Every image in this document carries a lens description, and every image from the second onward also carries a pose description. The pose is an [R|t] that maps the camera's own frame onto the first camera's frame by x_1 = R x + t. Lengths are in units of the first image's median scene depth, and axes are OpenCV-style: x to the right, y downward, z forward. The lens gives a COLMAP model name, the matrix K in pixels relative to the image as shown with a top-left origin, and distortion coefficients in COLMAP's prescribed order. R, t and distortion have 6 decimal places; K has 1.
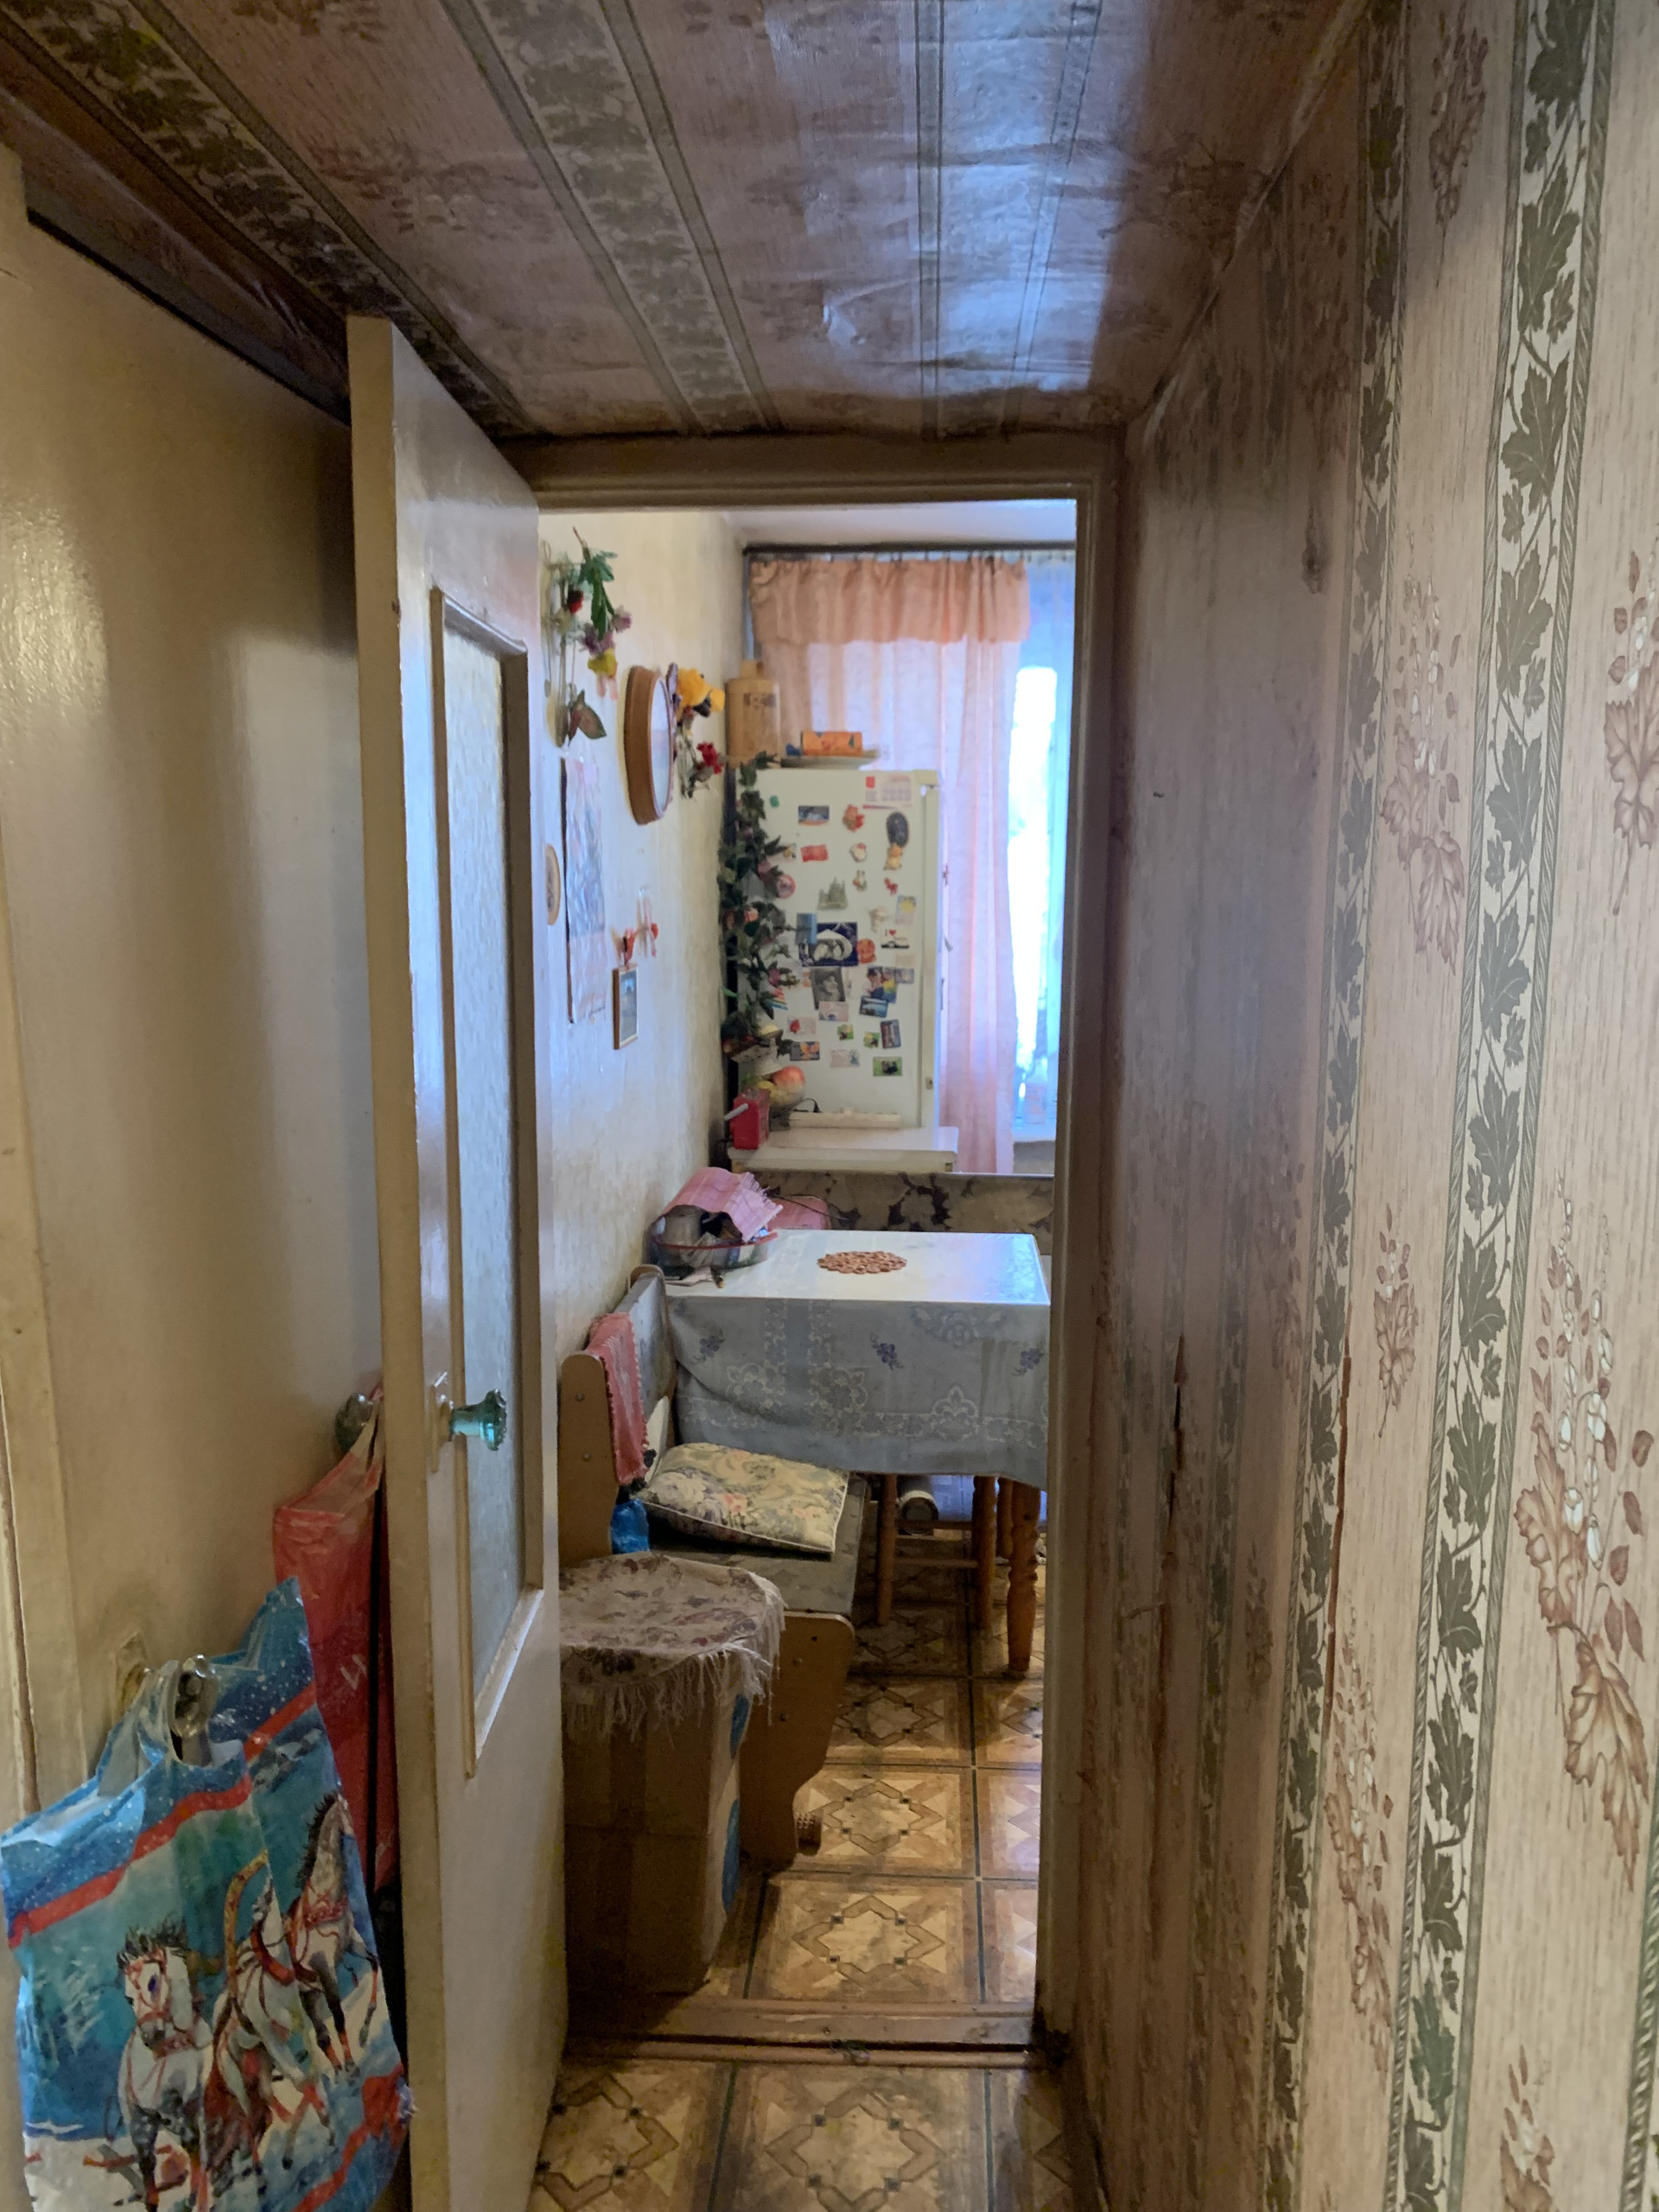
lens RADIAL K [[1694.2, 0, 817.2], [0, 1694.2, 1091.9], [0, 0, 1]] dist [0.007783, -0.009506]
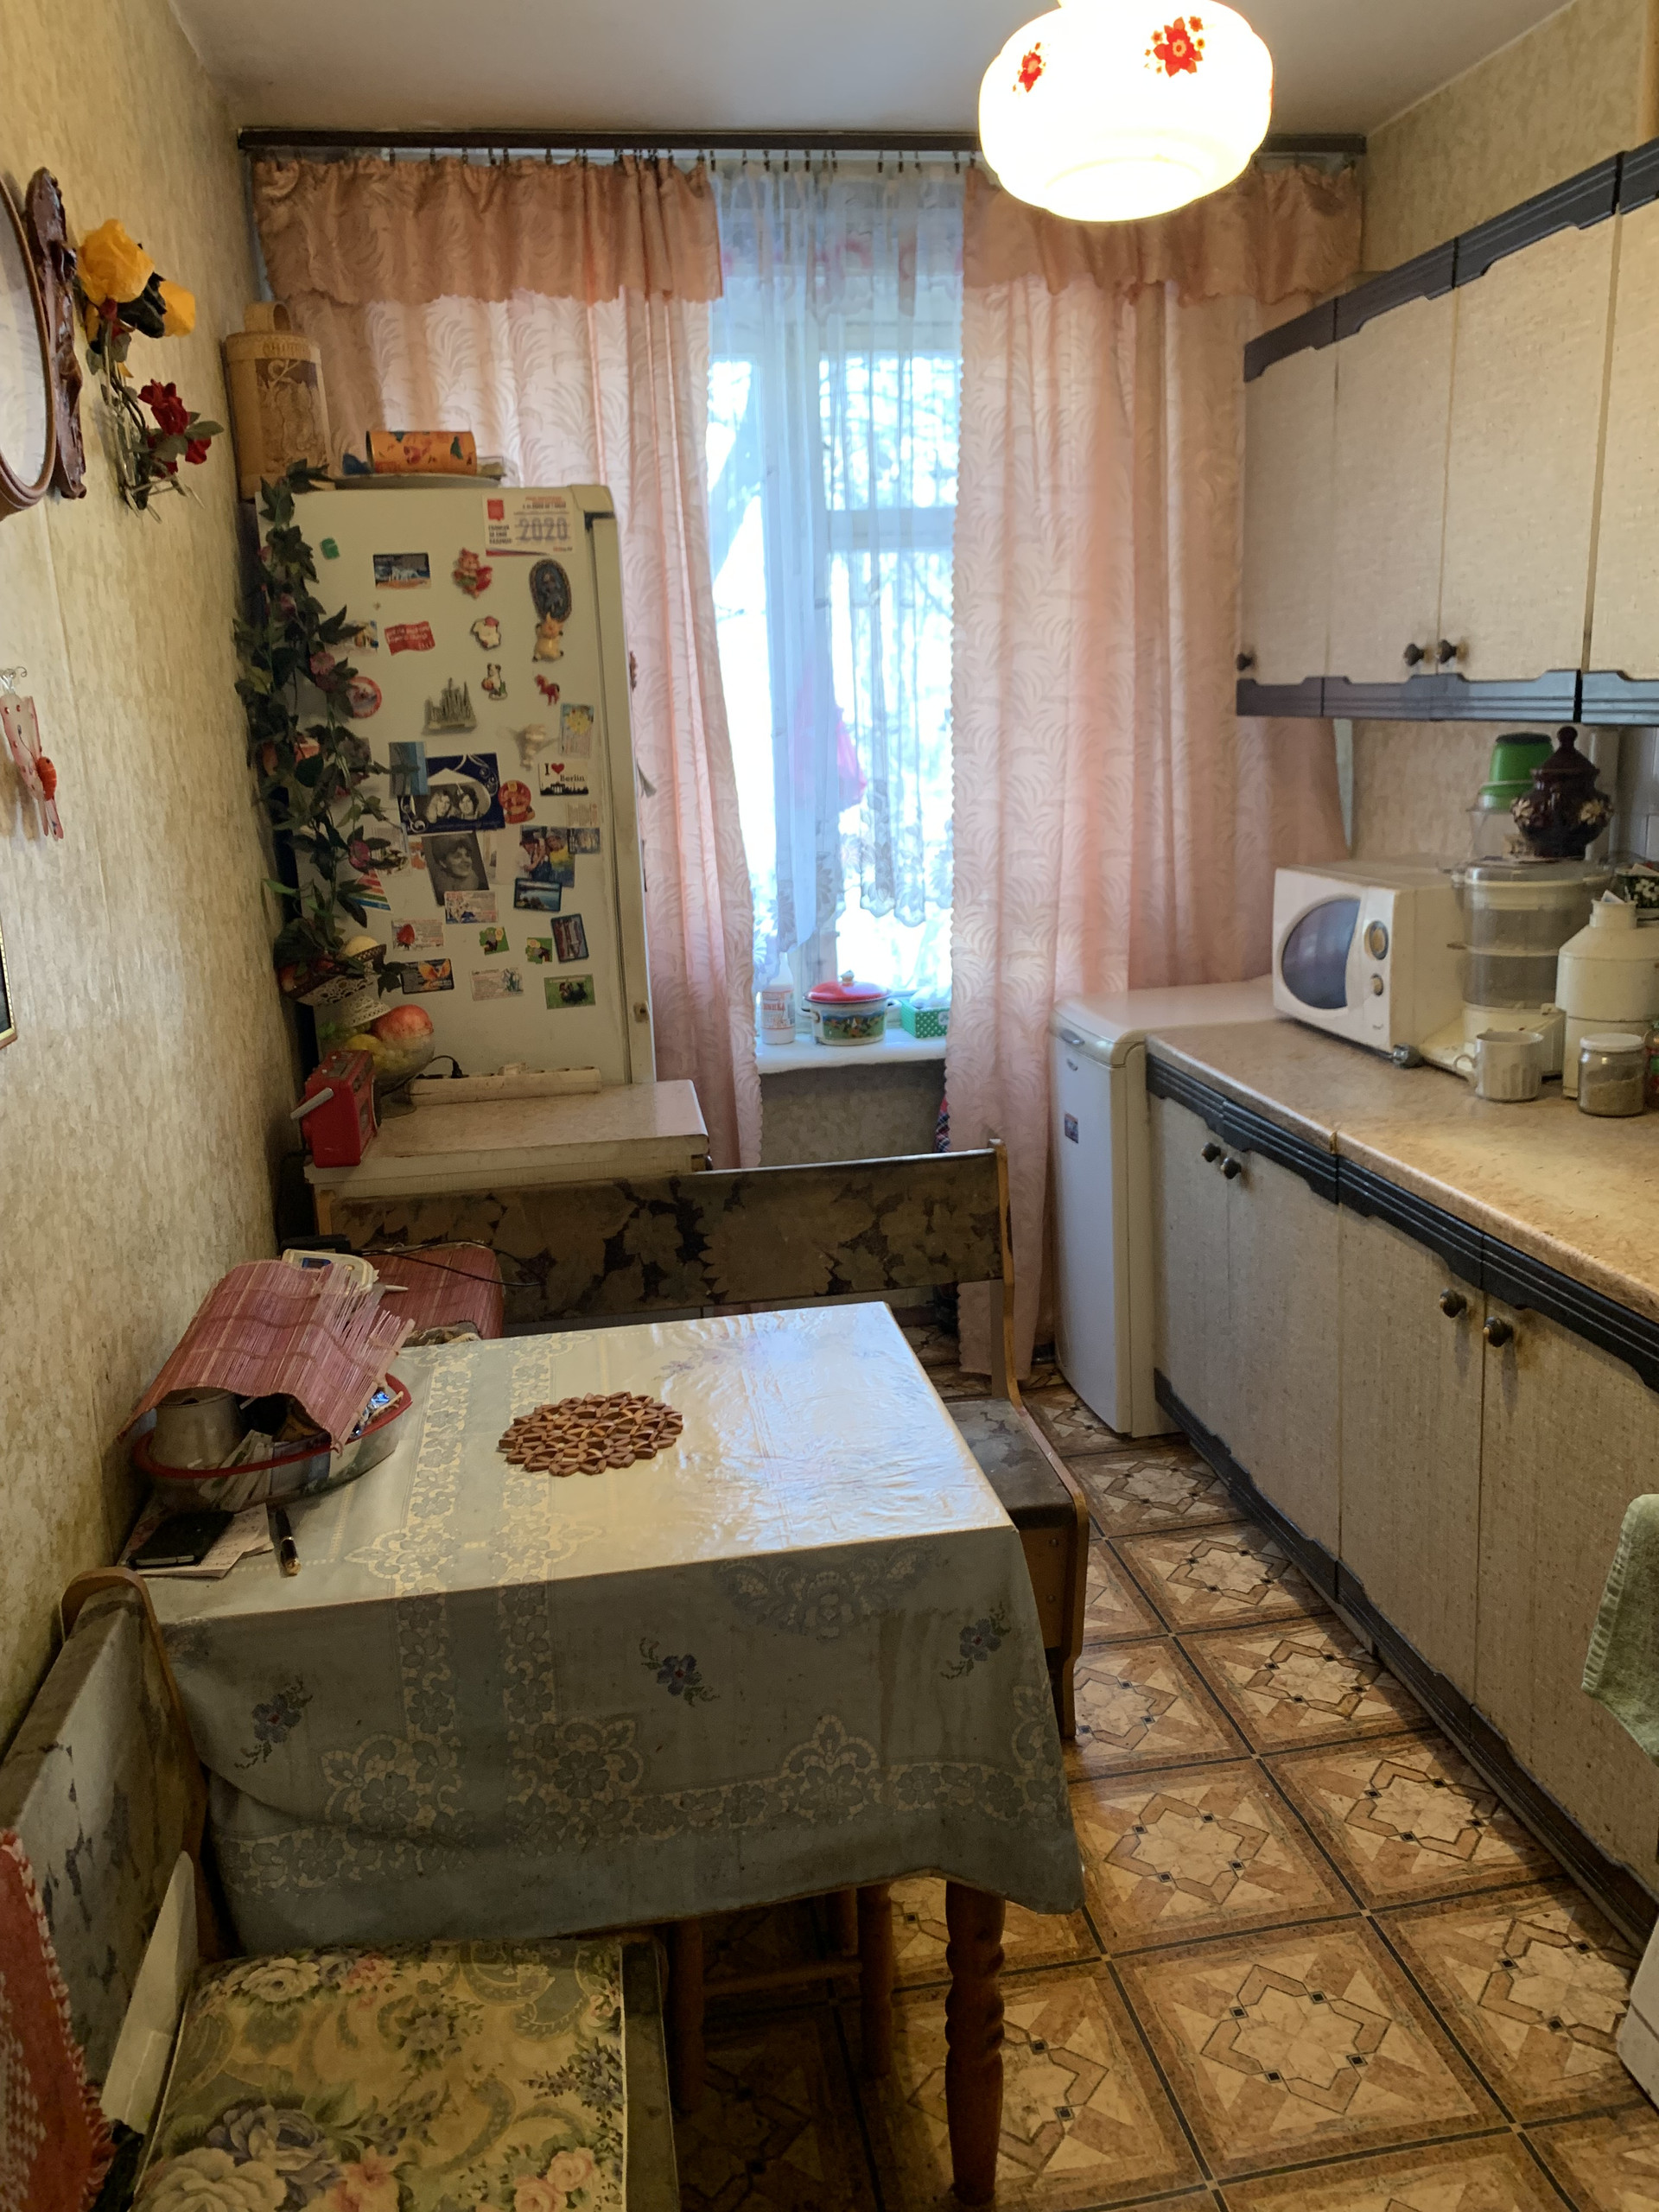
lens RADIAL K [[1669.1, 0, 861.3], [0, 1669.1, 1107.5], [0, 0, 1]] dist [0.003033, -0.025141]
pose [[0.967330, -0.096354, 0.234498, -0.001722], [0.072333, 0.991408, 0.108983, -0.031630], [-0.242984, -0.088461, 0.965988, 0.393848]]
